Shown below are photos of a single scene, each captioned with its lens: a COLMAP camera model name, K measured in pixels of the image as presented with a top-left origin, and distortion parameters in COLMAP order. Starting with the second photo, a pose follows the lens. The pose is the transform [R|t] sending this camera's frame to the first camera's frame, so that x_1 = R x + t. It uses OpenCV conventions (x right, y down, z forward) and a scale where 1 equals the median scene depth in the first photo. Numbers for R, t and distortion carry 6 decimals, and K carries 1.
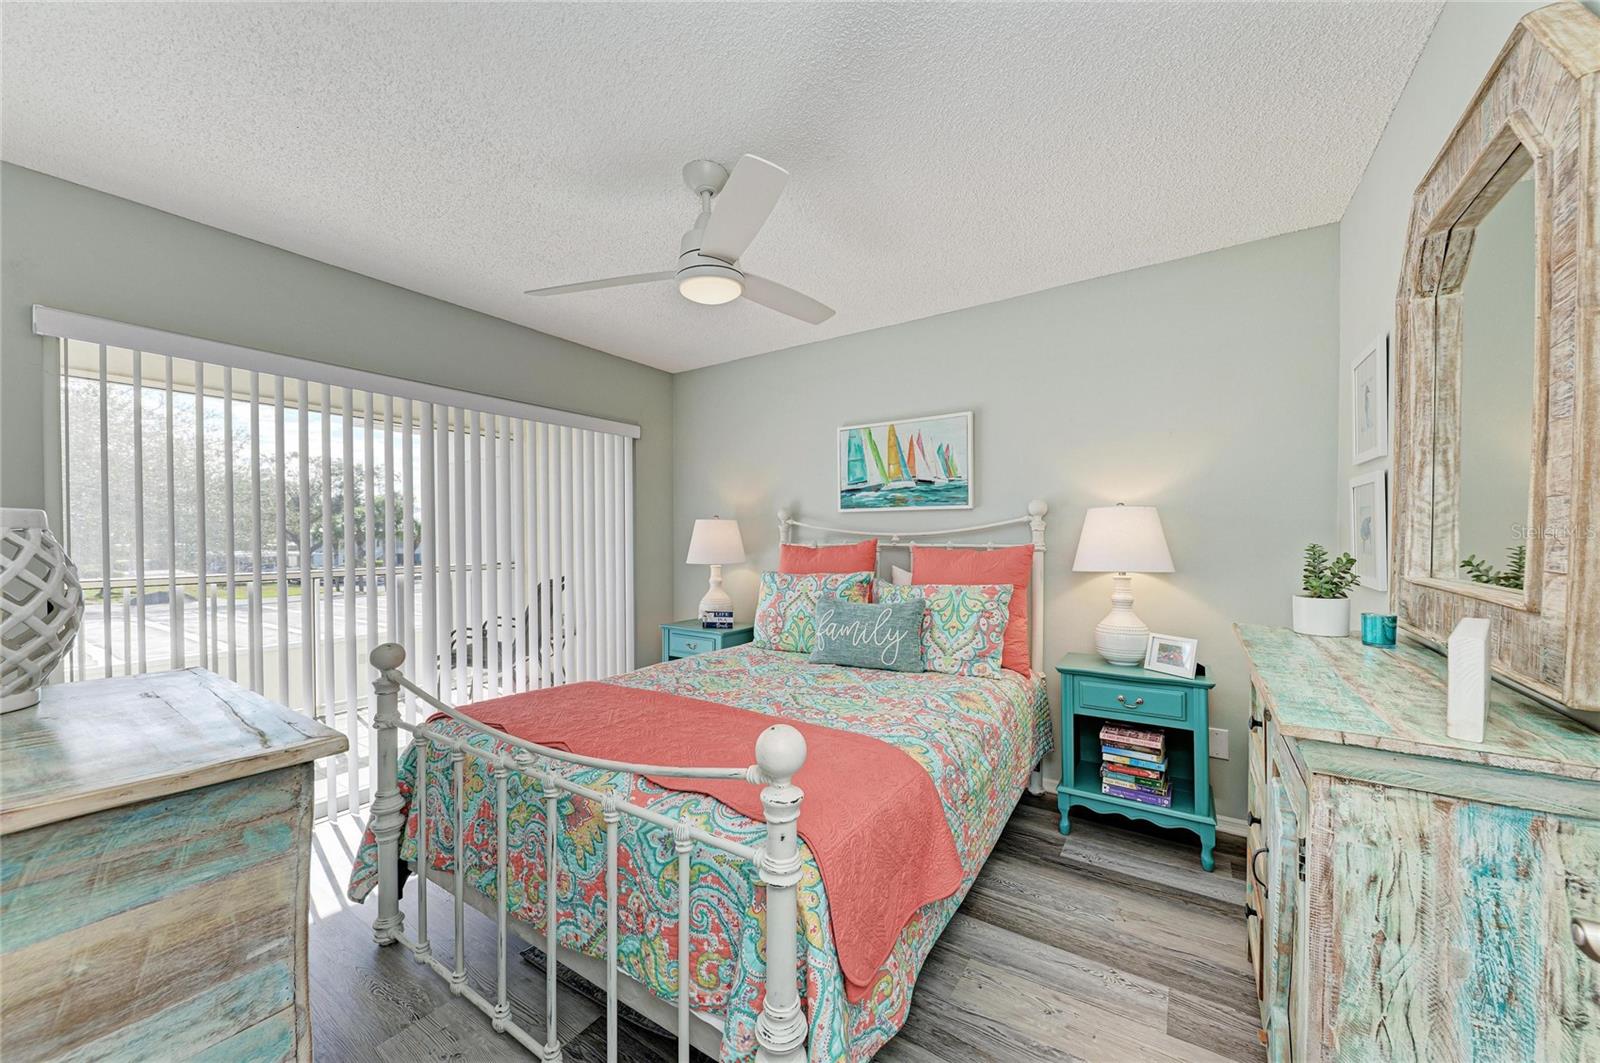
lens RADIAL K [[574.8, 0, 819.2], [0, 574.8, 546.0], [0, 0, 1]] dist [0.015015, -0.005396]
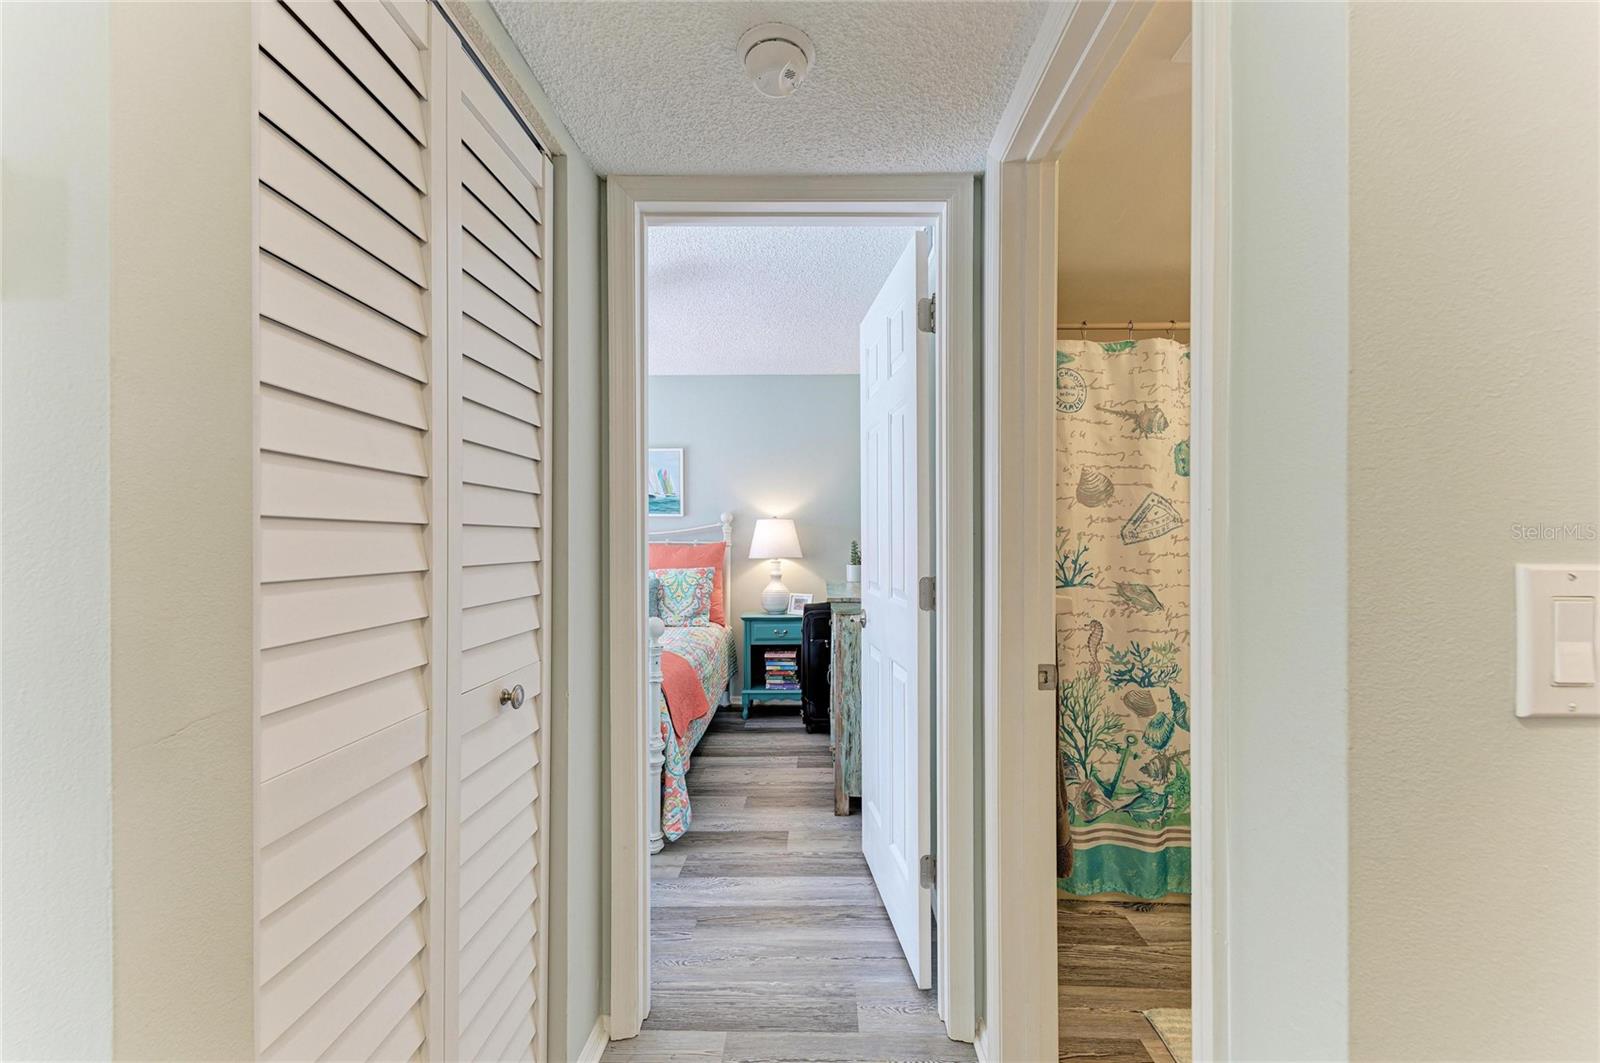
lens RADIAL K [[624.0, 0, 803.9], [0, 624.0, 534.7], [0, 0, 1]] dist [0.020515, -0.006292]
pose [[0.856047, 0.005366, 0.516871, -0.298670], [0.002164, 0.999900, -0.013964, 0.002330], [-0.516894, 0.013072, 0.855950, -0.517003]]
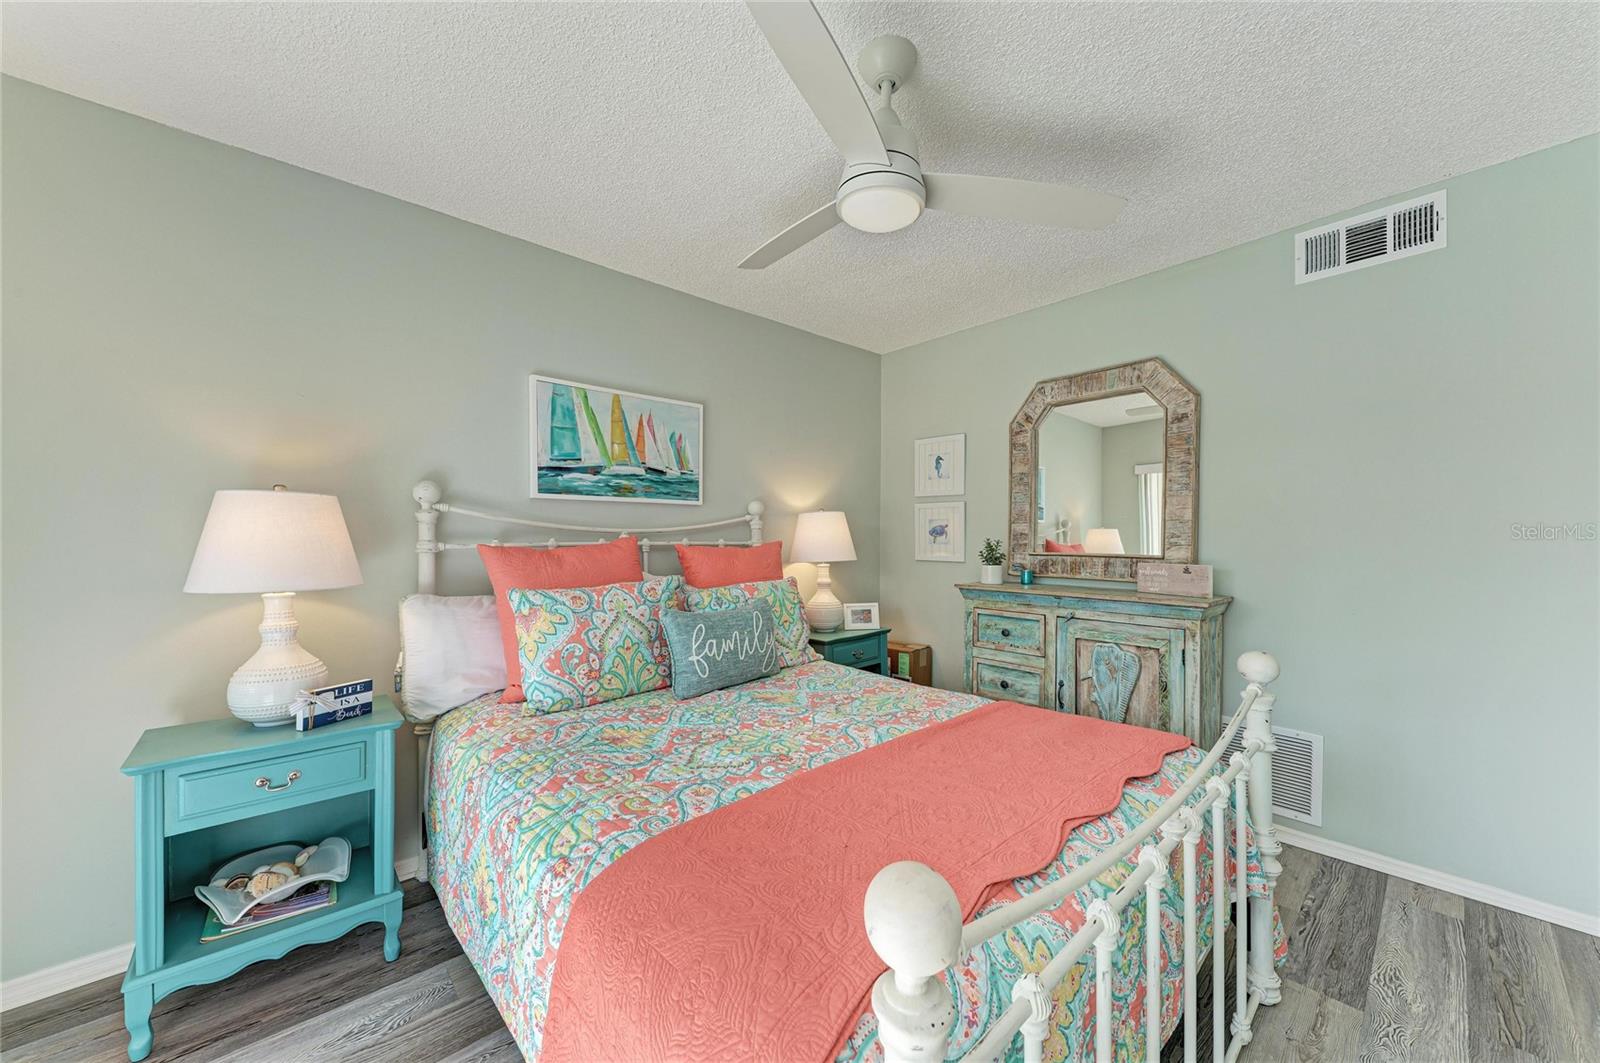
lens RADIAL K [[574.8, 0, 796.4], [0, 574.8, 539.4], [0, 0, 1]] dist [0.015015, -0.005396]
pose [[0.261490, 0.002111, 0.965204, -0.675505], [0.015906, 0.999852, -0.006496, 0.001648], [-0.965075, 0.017051, 0.261418, 0.635371]]
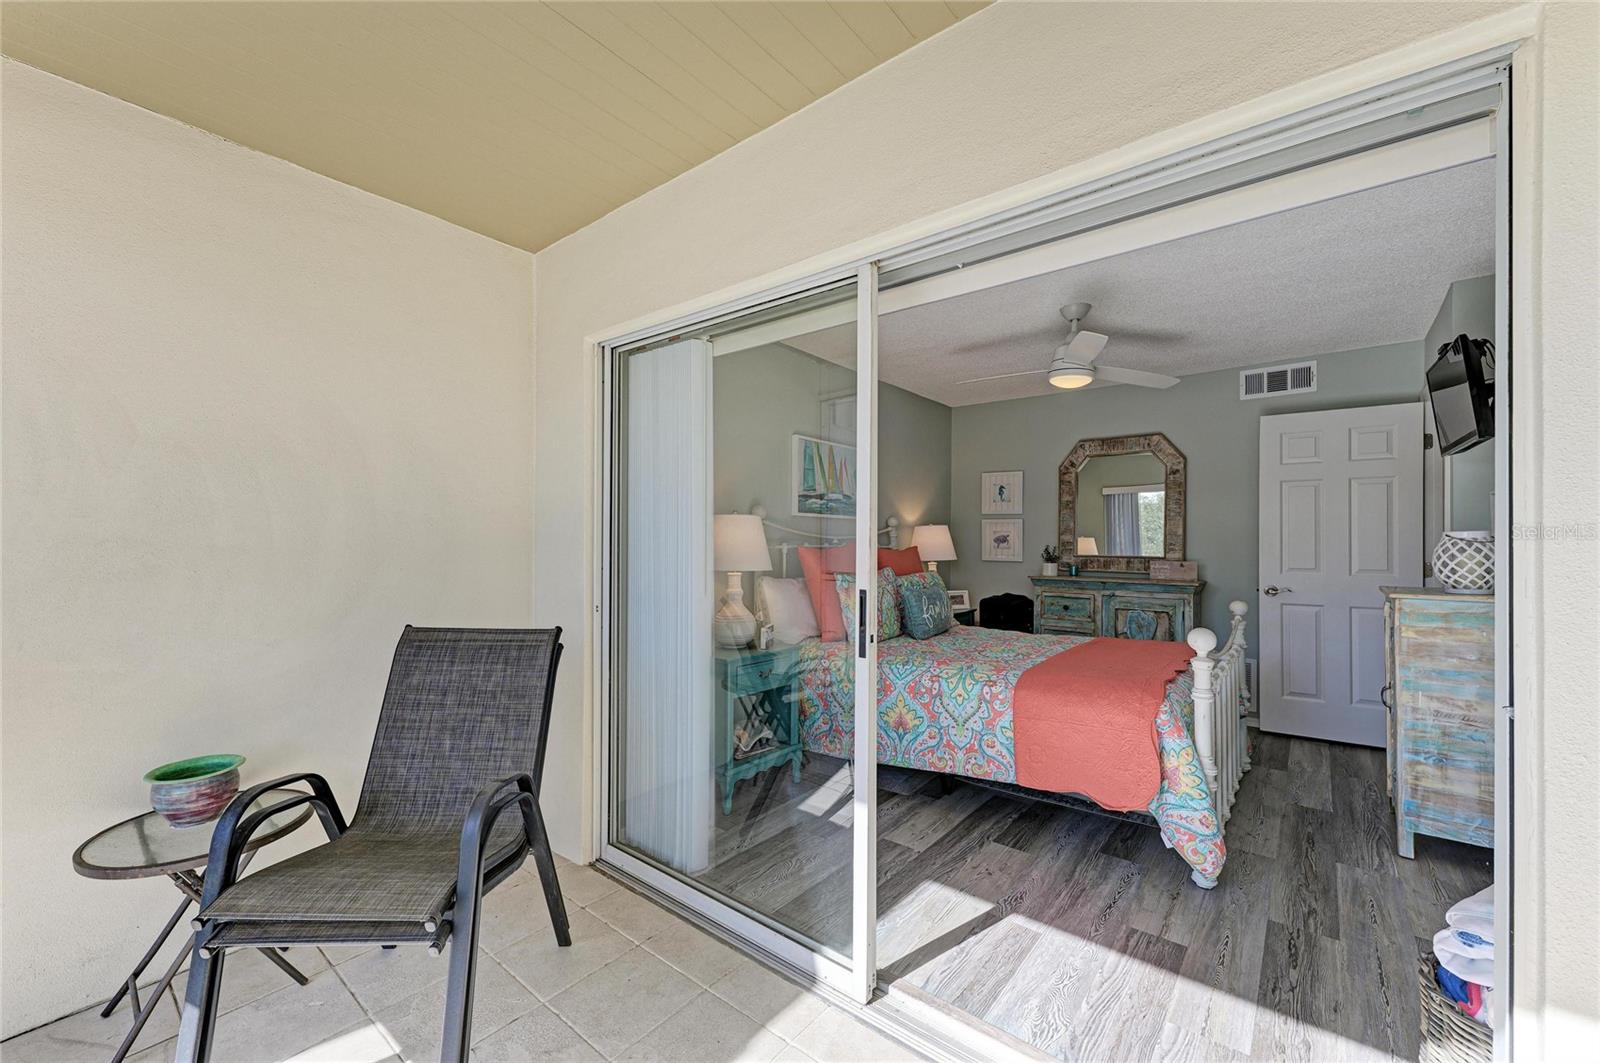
lens RADIAL K [[624.0, 0, 798.2], [0, 624.0, 532.7], [0, 0, 1]] dist [0.020515, -0.006292]
pose [[0.110300, 0.024329, 0.993601, -1.340827], [0.009049, 0.999634, -0.025481, 0.002328], [-0.993857, 0.011802, 0.110040, 1.071149]]
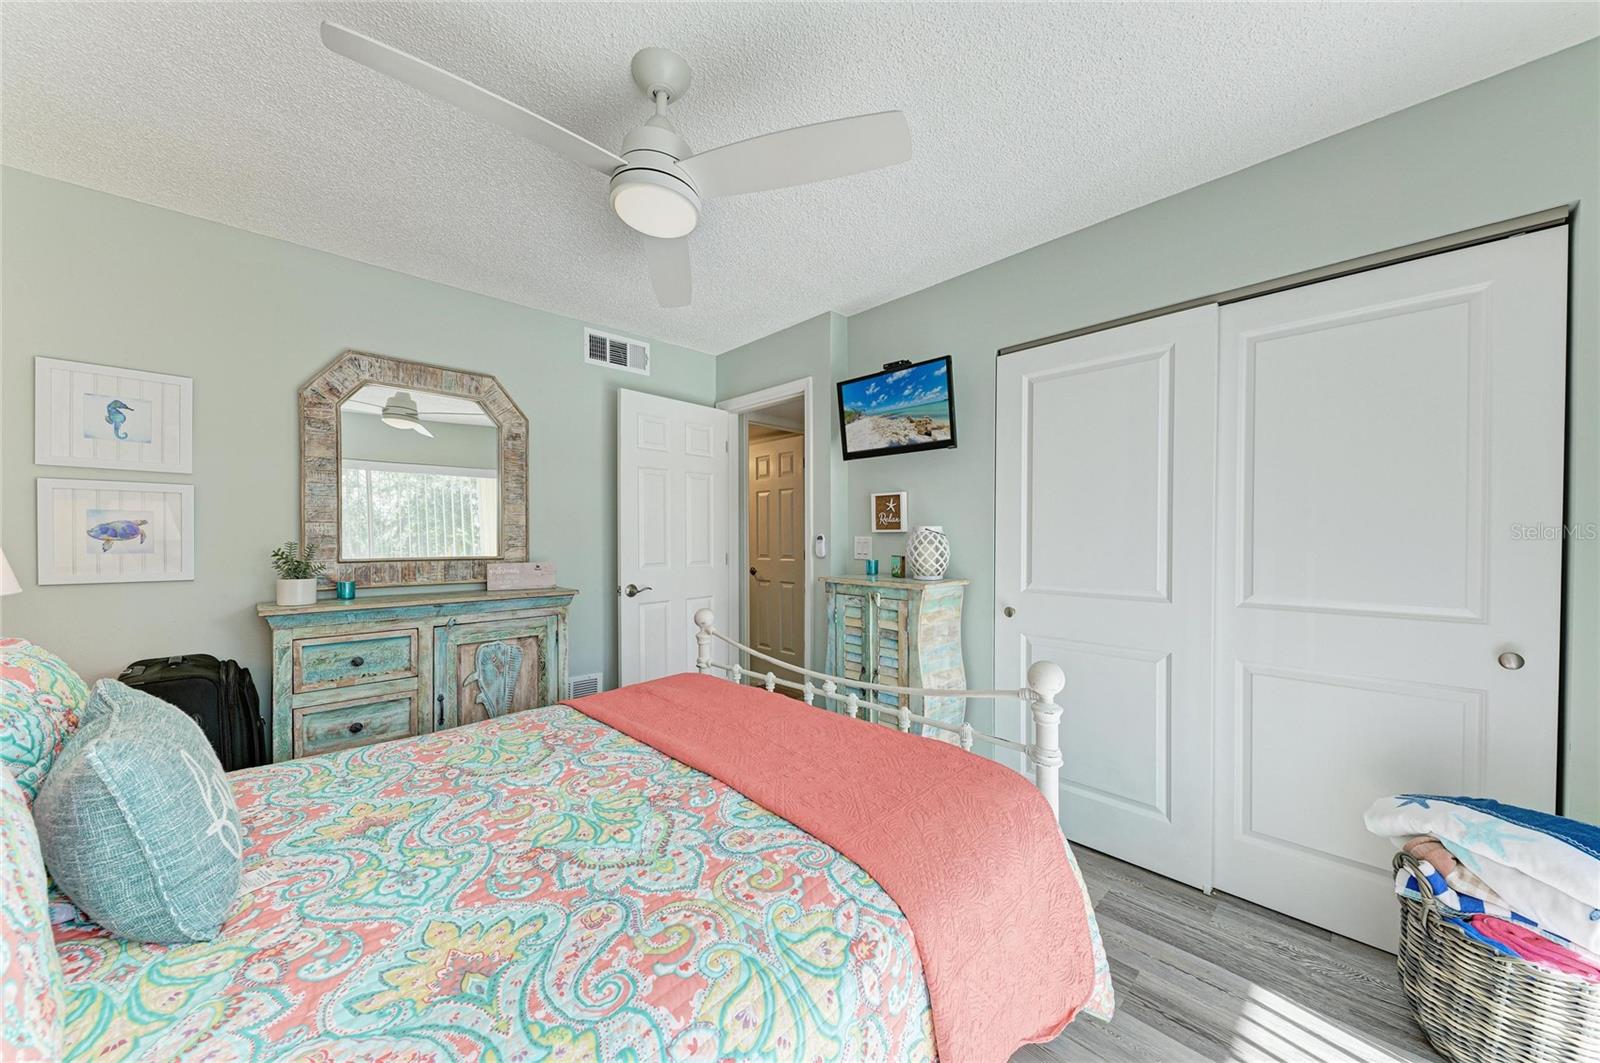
lens RADIAL K [[574.8, 0, 807.9], [0, 574.8, 534.6], [0, 0, 1]] dist [0.015015, -0.005396]
pose [[-0.978108, 0.009441, 0.207885, -0.380326], [0.012246, 0.999850, 0.012211, -0.013452], [-0.207739, 0.014490, -0.978077, 1.204157]]
